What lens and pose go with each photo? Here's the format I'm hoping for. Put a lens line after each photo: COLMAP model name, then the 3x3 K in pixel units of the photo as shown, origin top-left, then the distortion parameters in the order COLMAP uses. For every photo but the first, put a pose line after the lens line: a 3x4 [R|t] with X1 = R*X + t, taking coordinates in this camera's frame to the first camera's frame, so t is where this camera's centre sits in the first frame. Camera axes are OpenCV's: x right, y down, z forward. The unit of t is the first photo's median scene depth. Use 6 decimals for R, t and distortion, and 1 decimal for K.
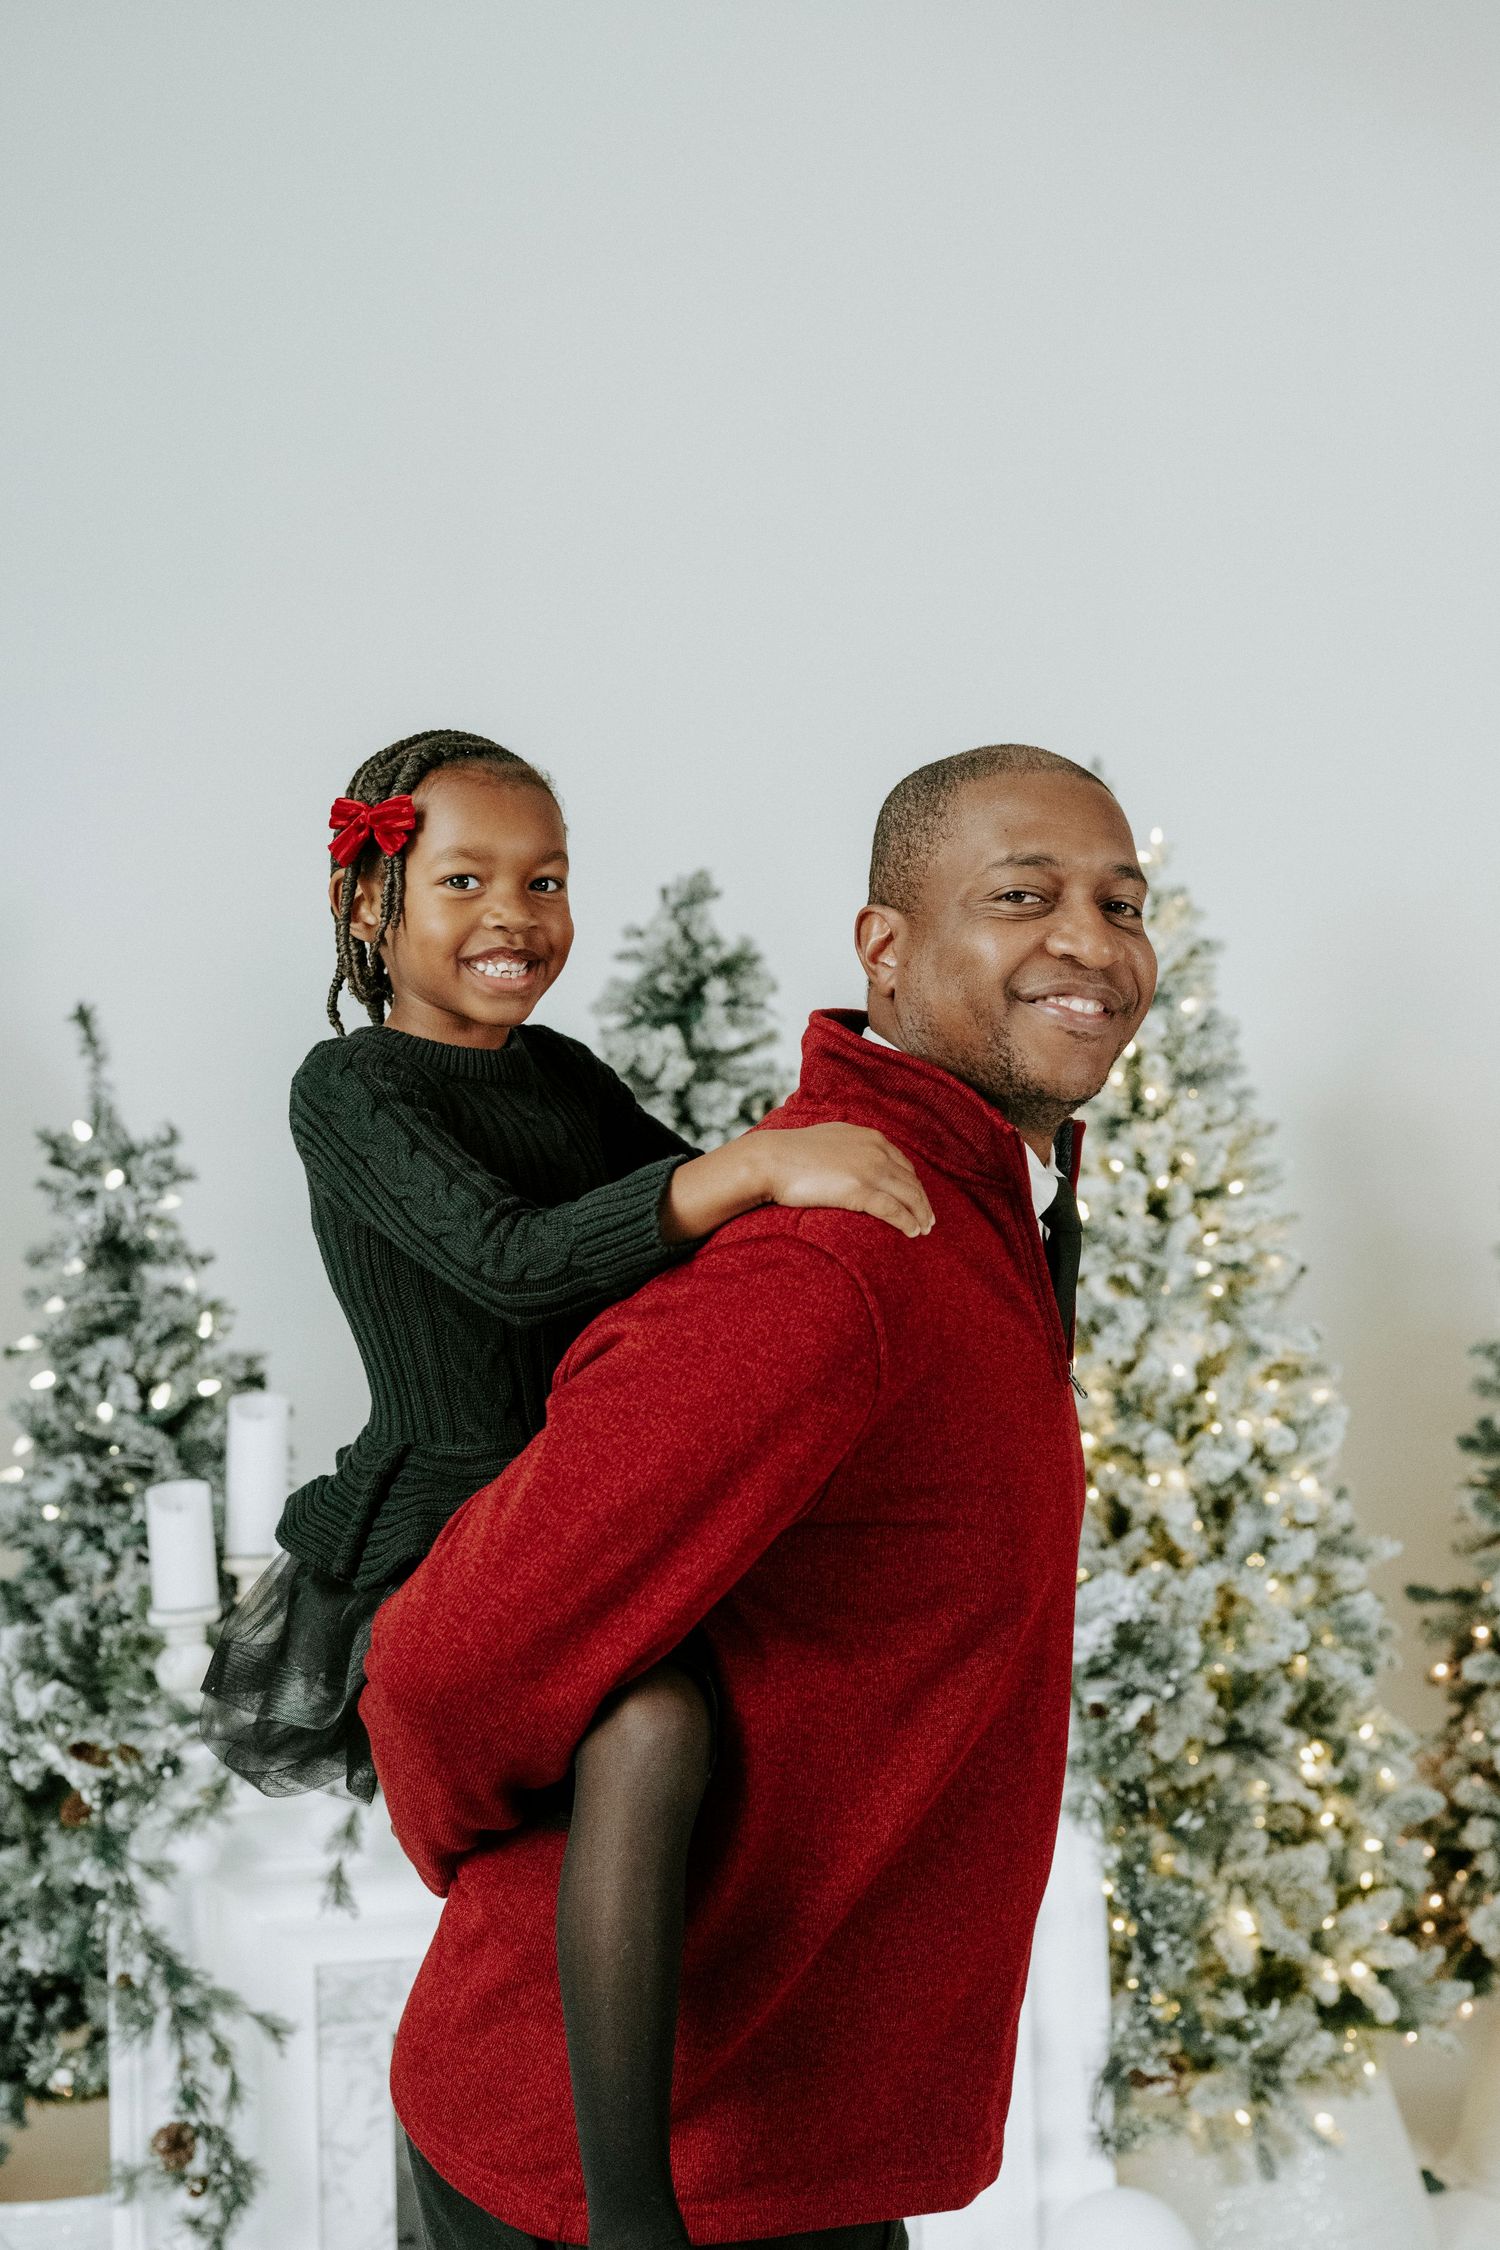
lens RADIAL K [[2751.0, 0, 876.1], [0, 2751.0, 1017.0], [0, 0, 1]] dist [0.000322, -0.000134]
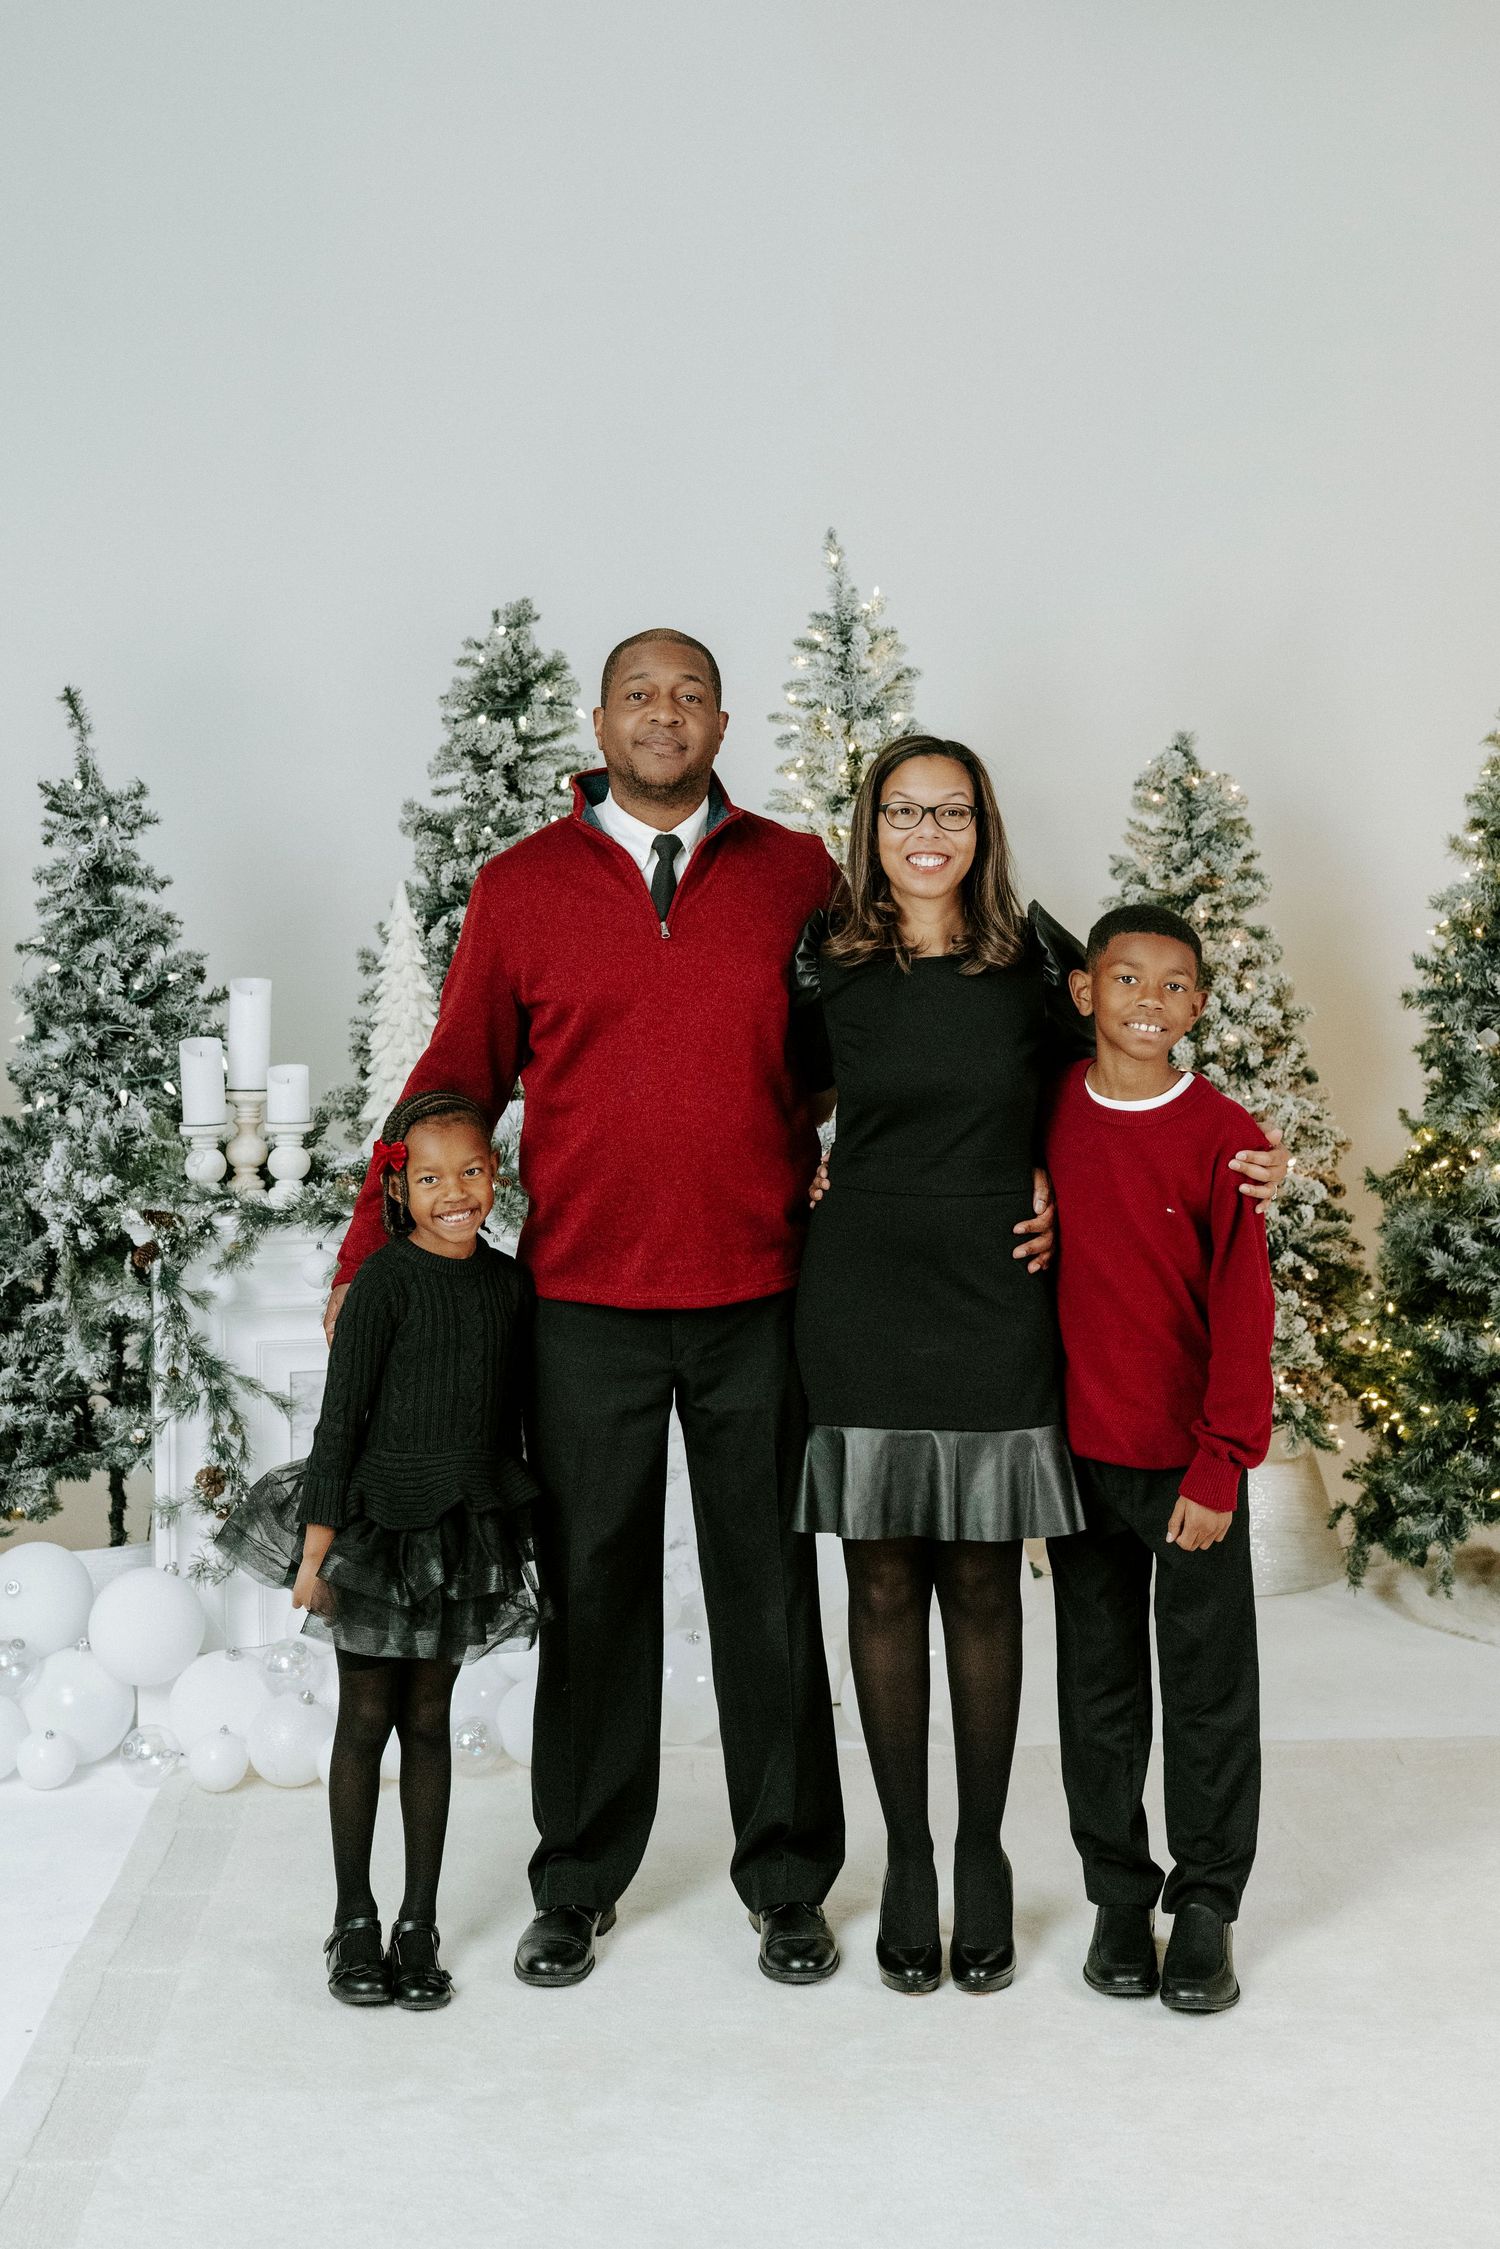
lens RADIAL K [[2830.7, 0, 733.1], [0, 2830.7, 850.3], [0, 0, 1]] dist [-0.002900, 0.017324]
pose [[0.993515, 0.027894, 0.110225, -0.123682], [-0.034714, 0.997567, 0.060453, -0.020881], [-0.108271, -0.063887, 0.992066, -0.403174]]
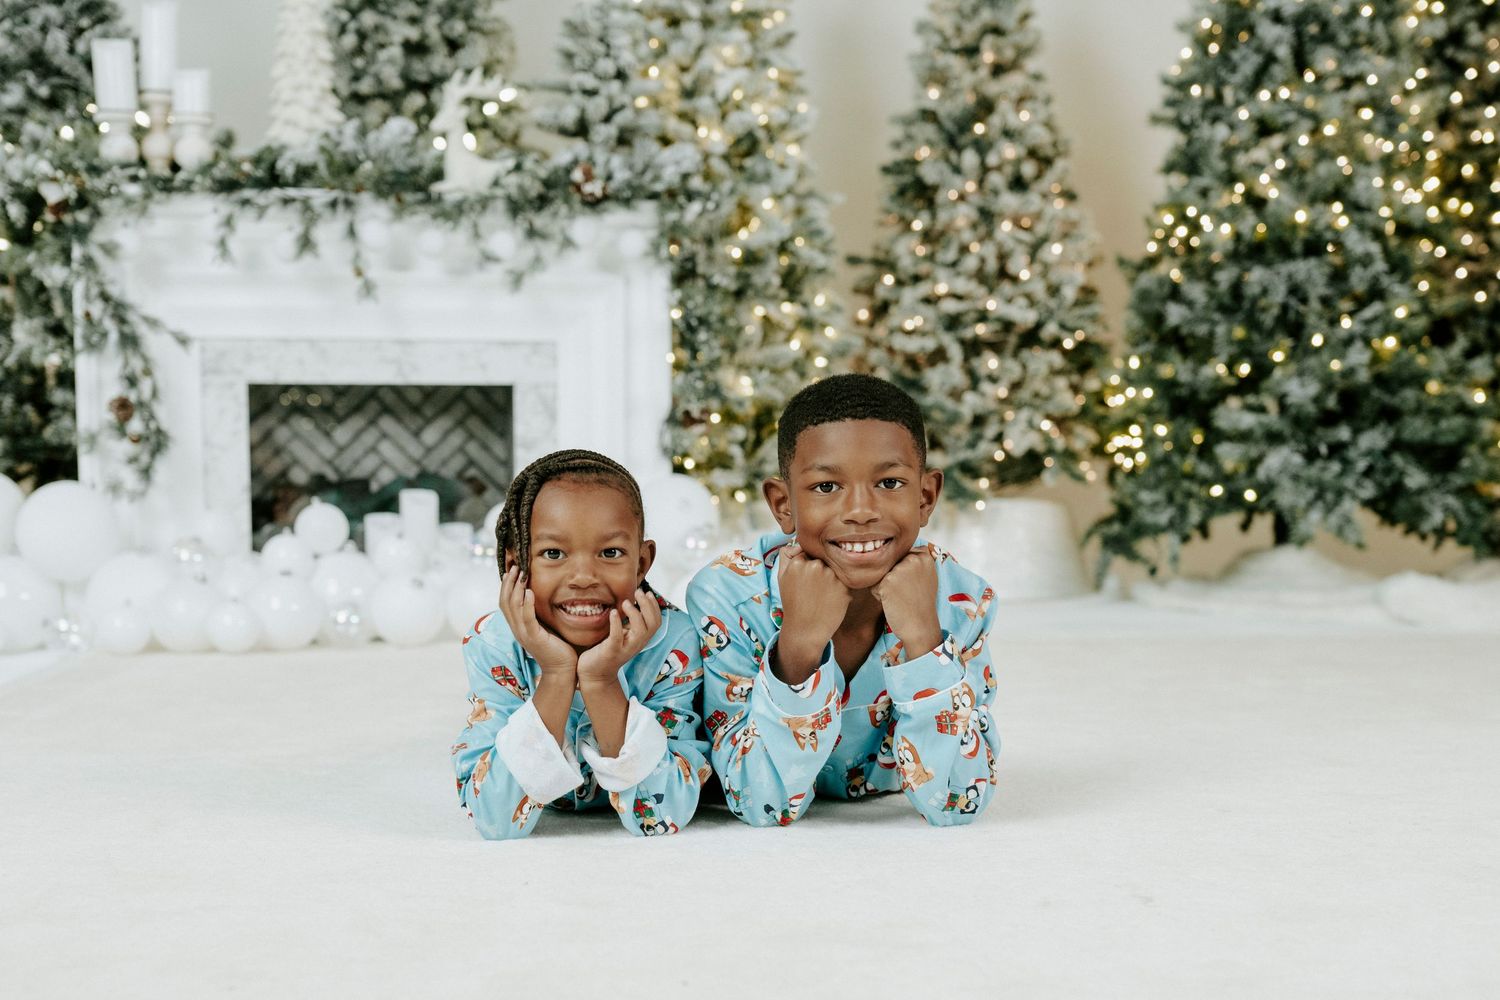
lens RADIAL K [[1912.4, 0, 750.0], [0, 1912.4, 583.3], [0, 0, 1]] dist [0.004750, 0.003496]
pose [[0.989088, 0.020181, 0.145935, -0.033810], [-0.042693, 0.987332, 0.152818, 0.256188], [-0.141002, -0.157380, 0.977420, -0.178575]]
